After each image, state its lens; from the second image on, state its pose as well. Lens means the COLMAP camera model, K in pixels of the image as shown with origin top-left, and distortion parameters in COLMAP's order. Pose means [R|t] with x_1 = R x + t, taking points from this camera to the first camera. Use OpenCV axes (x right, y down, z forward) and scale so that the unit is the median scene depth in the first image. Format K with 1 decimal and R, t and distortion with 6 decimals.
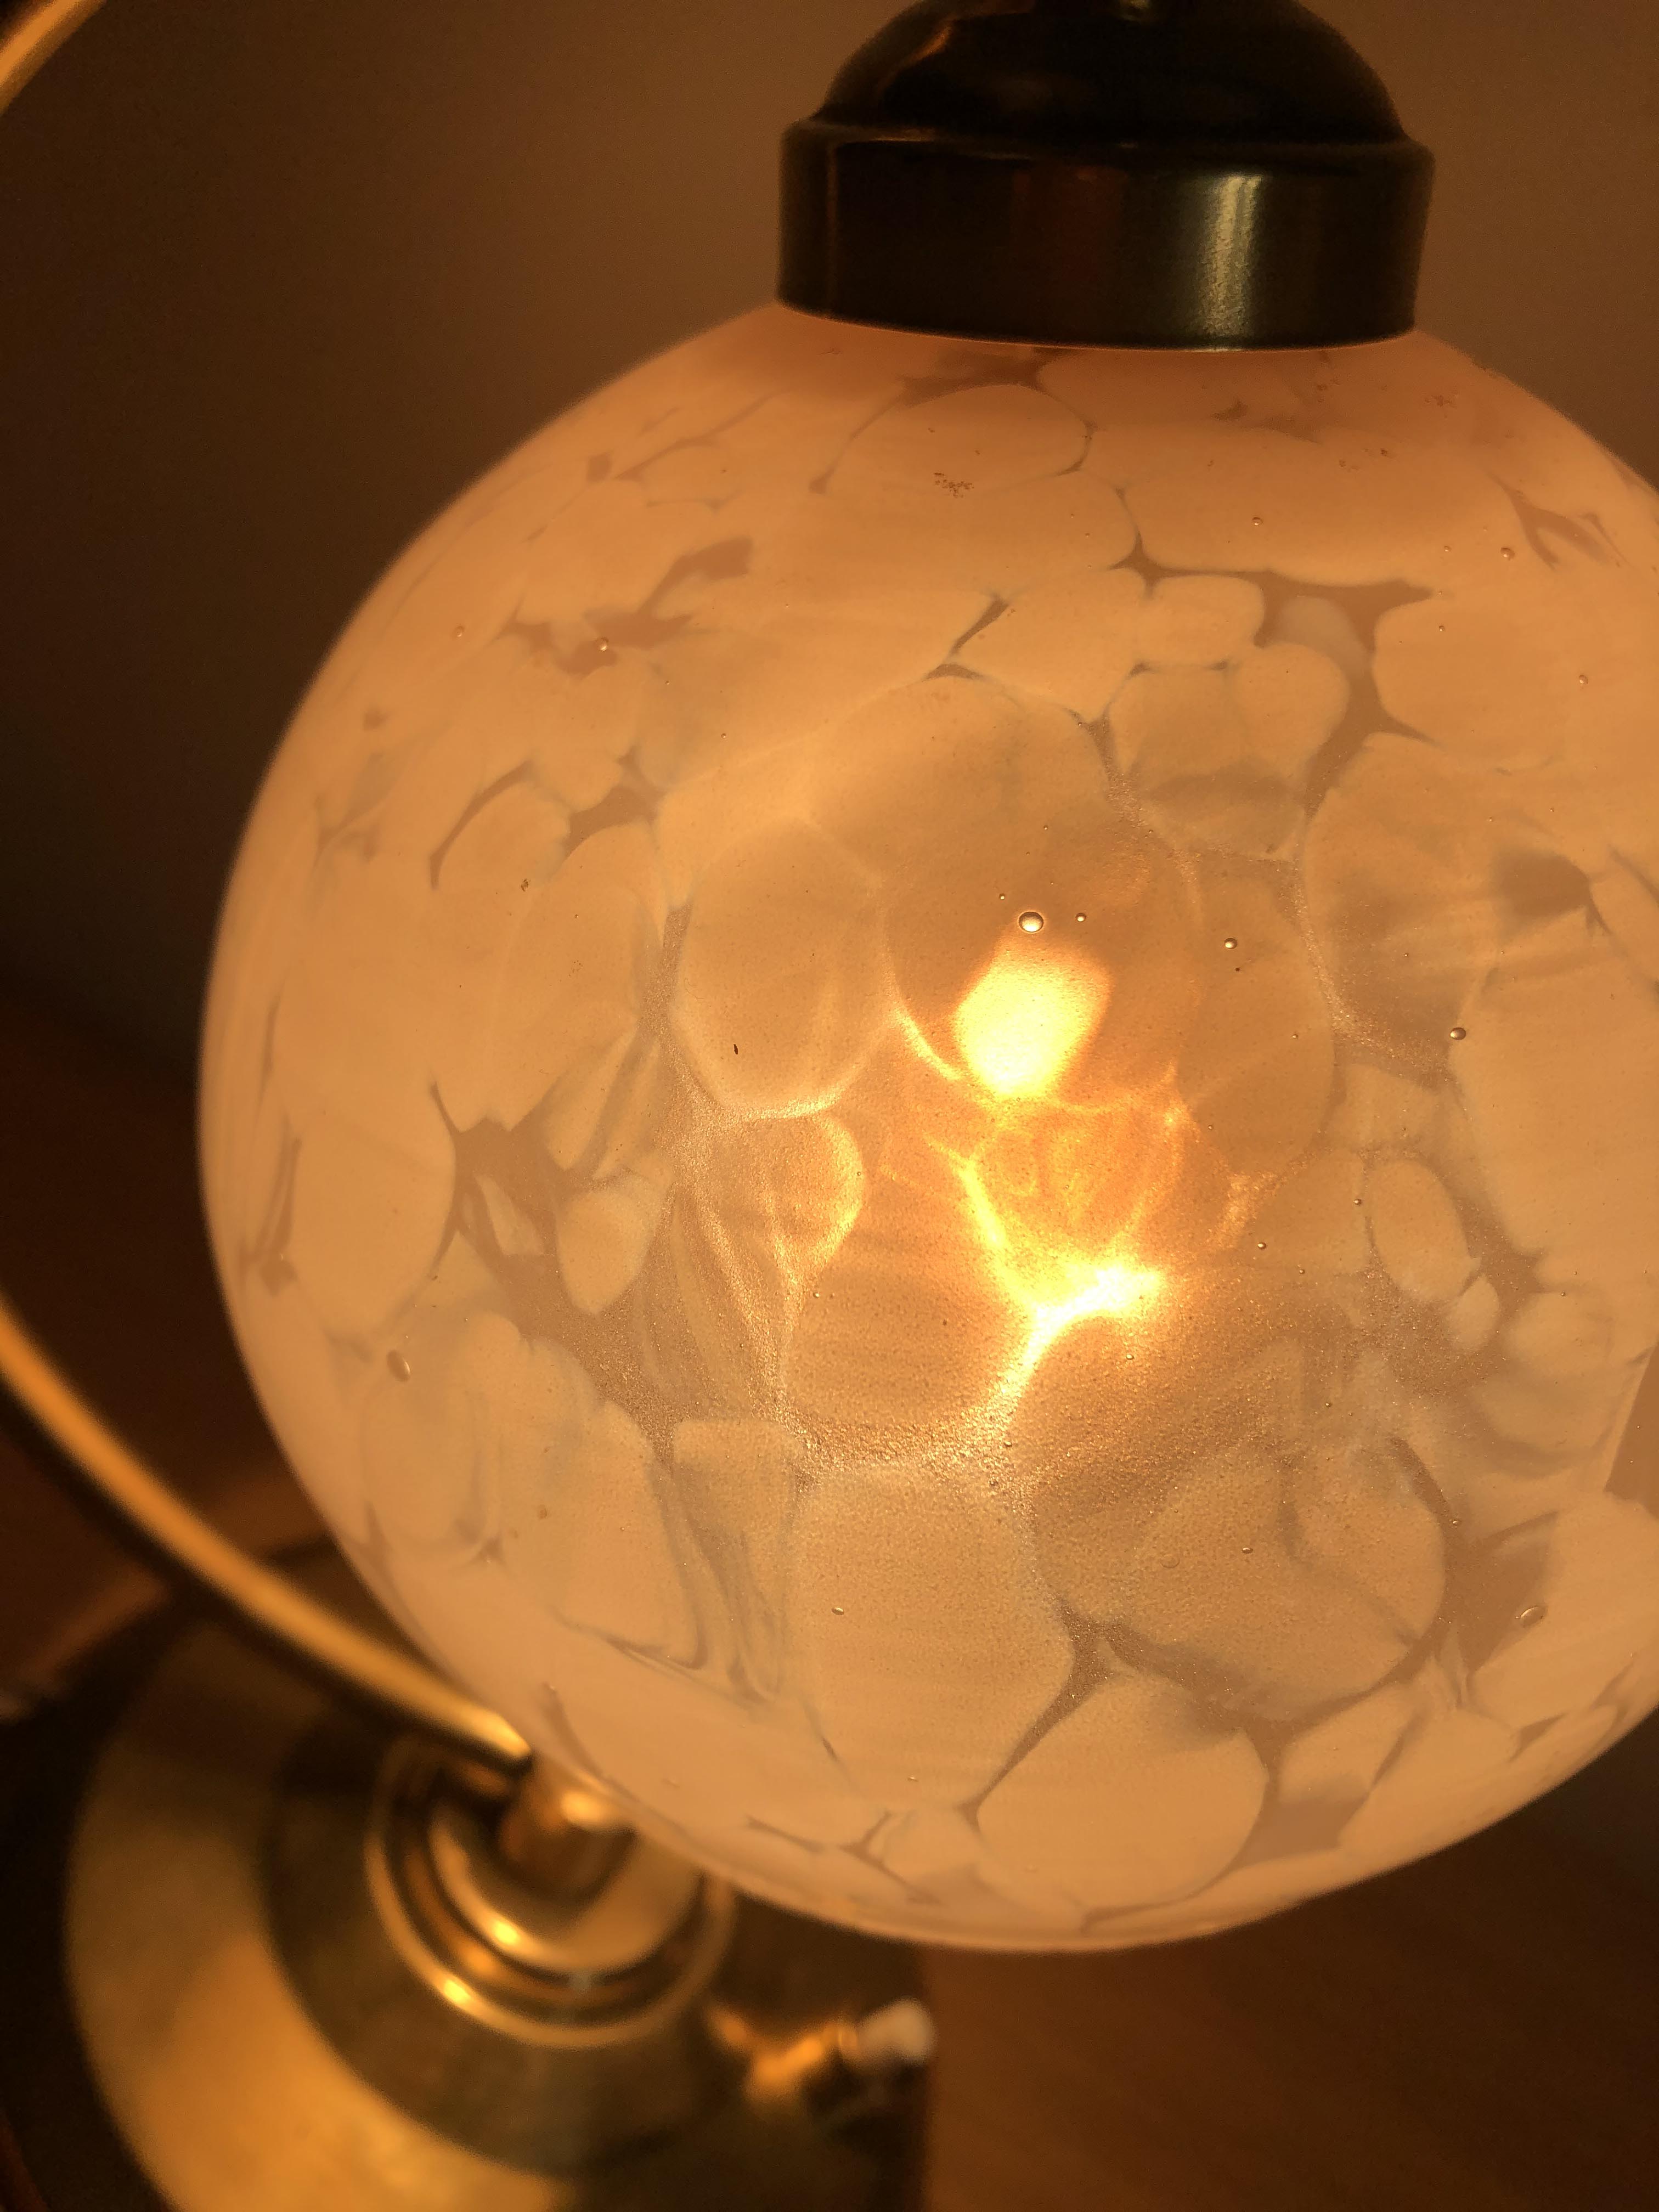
lens RADIAL K [[2213.3, 0, 829.5], [0, 2213.3, 1106.0], [0, 0, 1]] dist [0.008957, 0.009664]
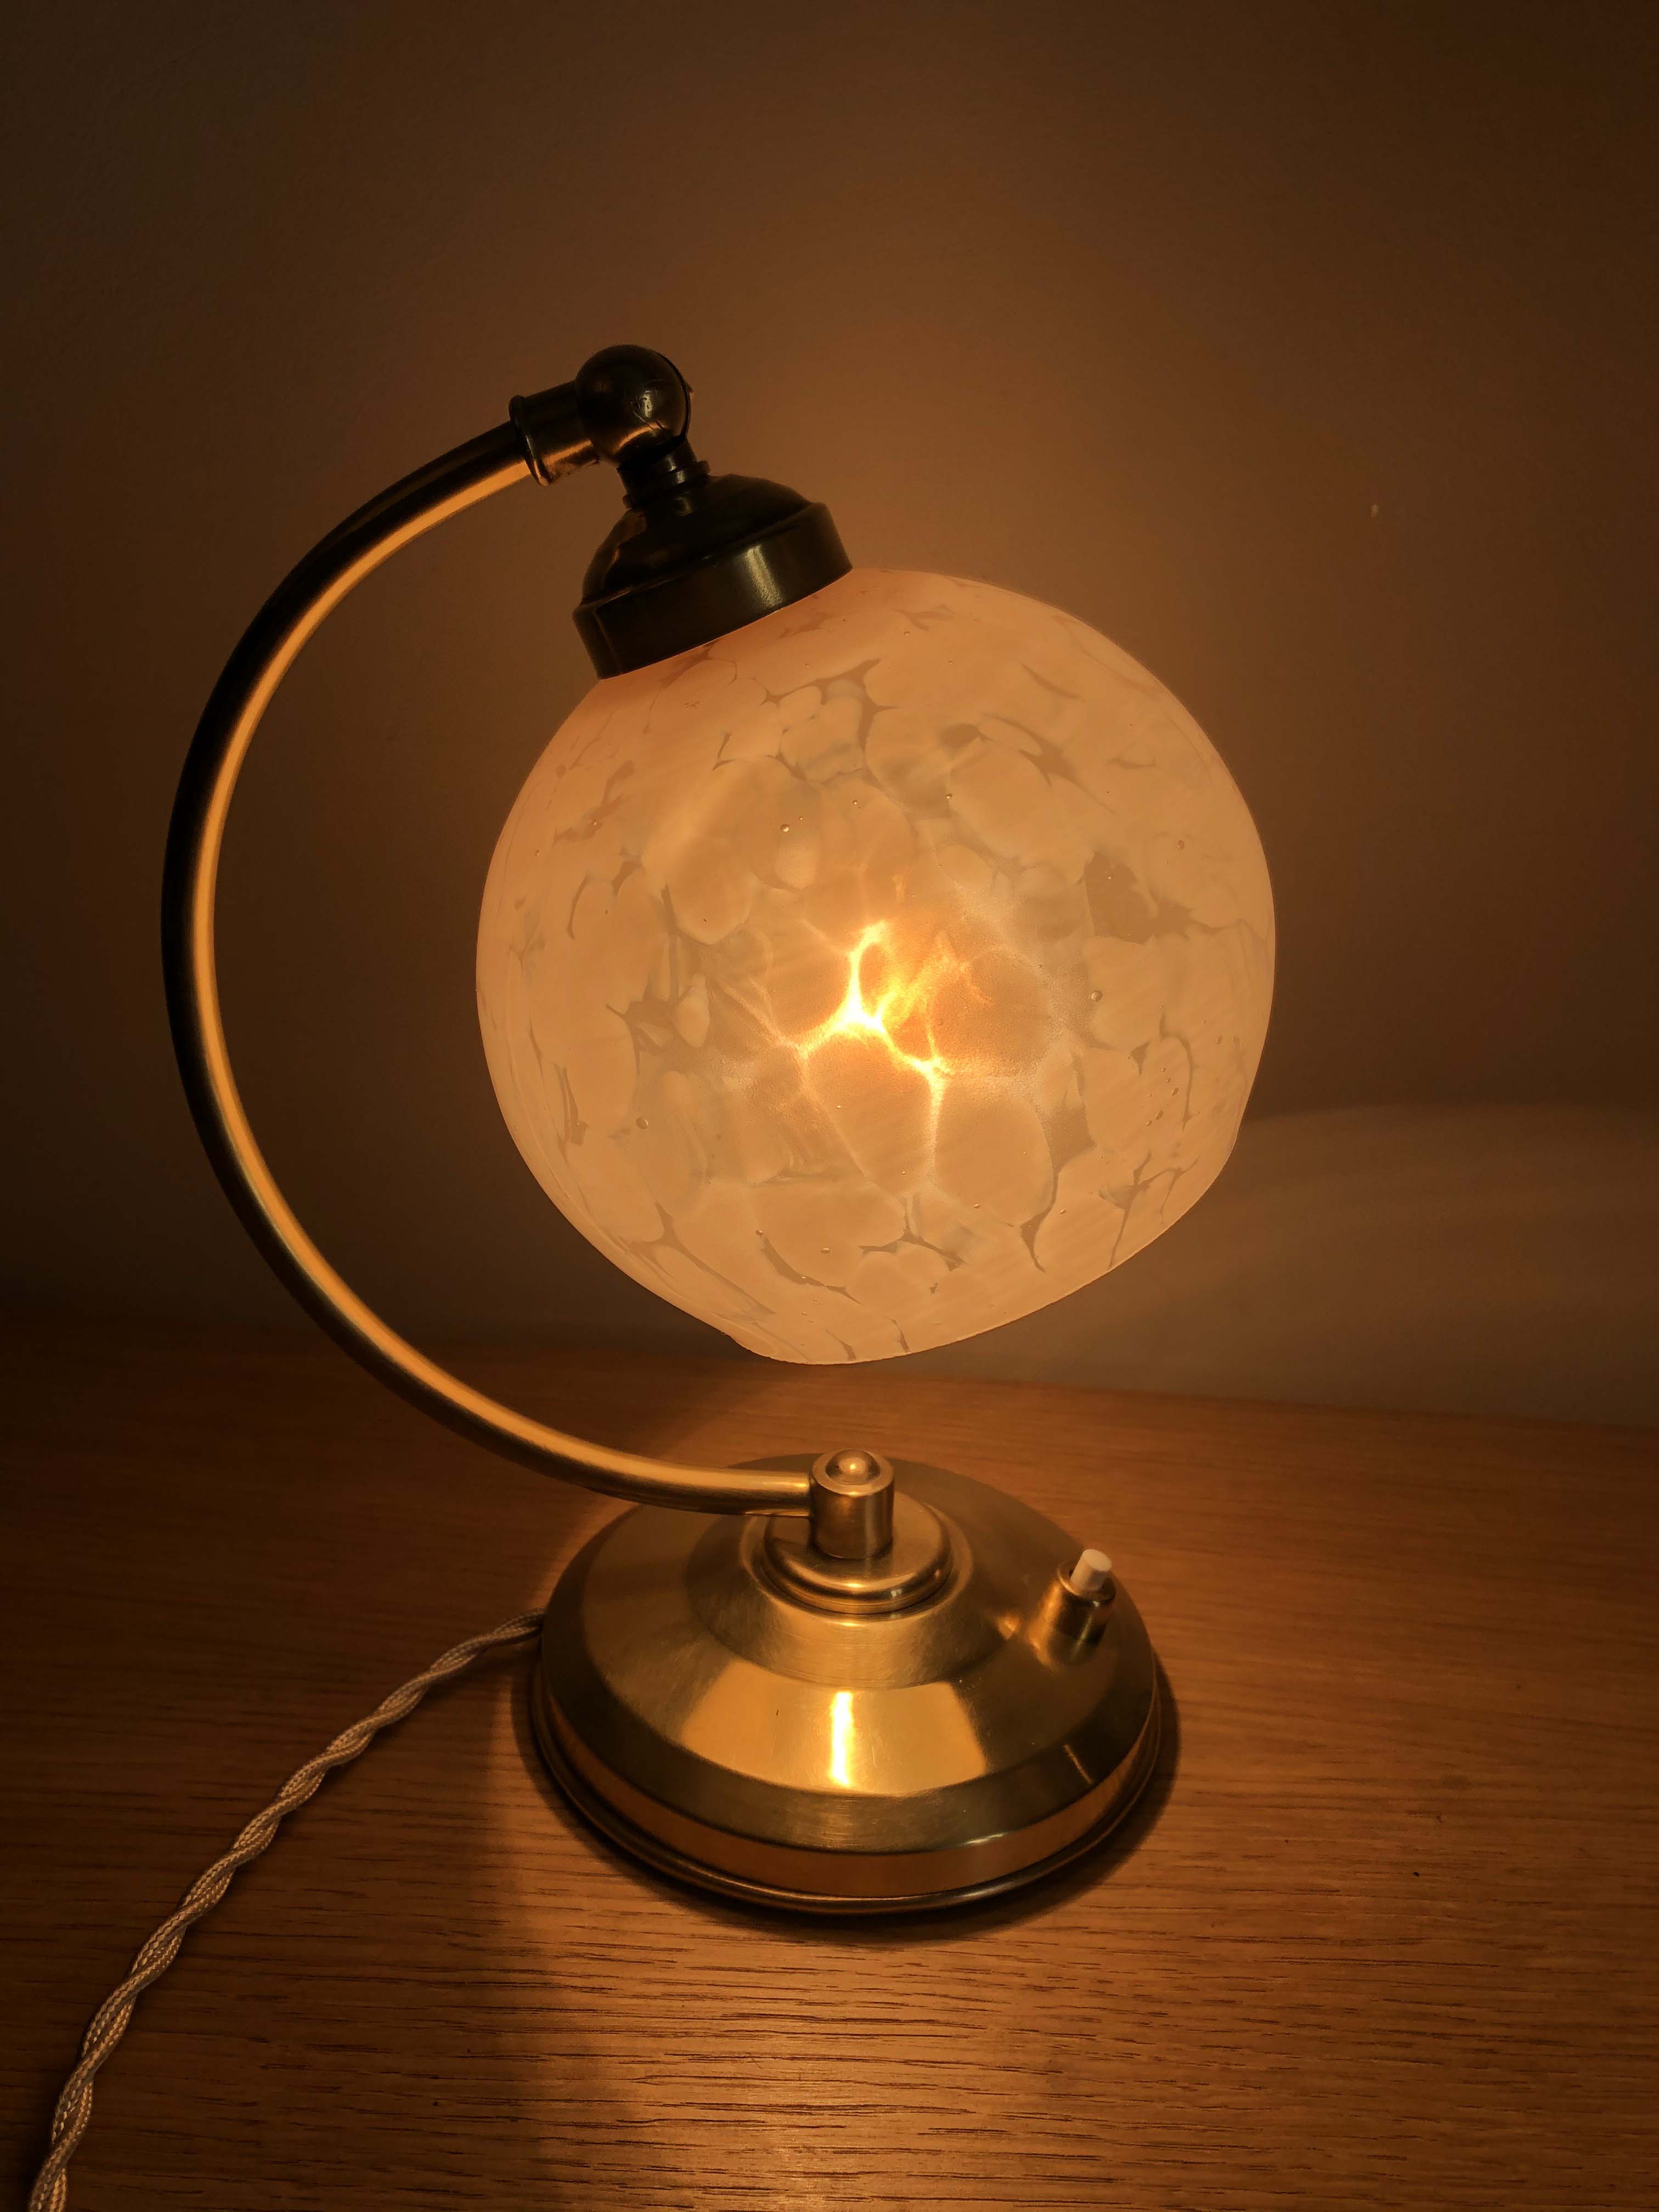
lens RADIAL K [[2213.3, 0, 829.5], [0, 2213.3, 1106.0], [0, 0, 1]] dist [0.008957, 0.009664]
pose [[0.900202, -0.435404, 0.007748, -0.023693], [0.430844, 0.887904, -0.161242, 0.613132], [0.063326, 0.148489, 0.986884, -1.447013]]
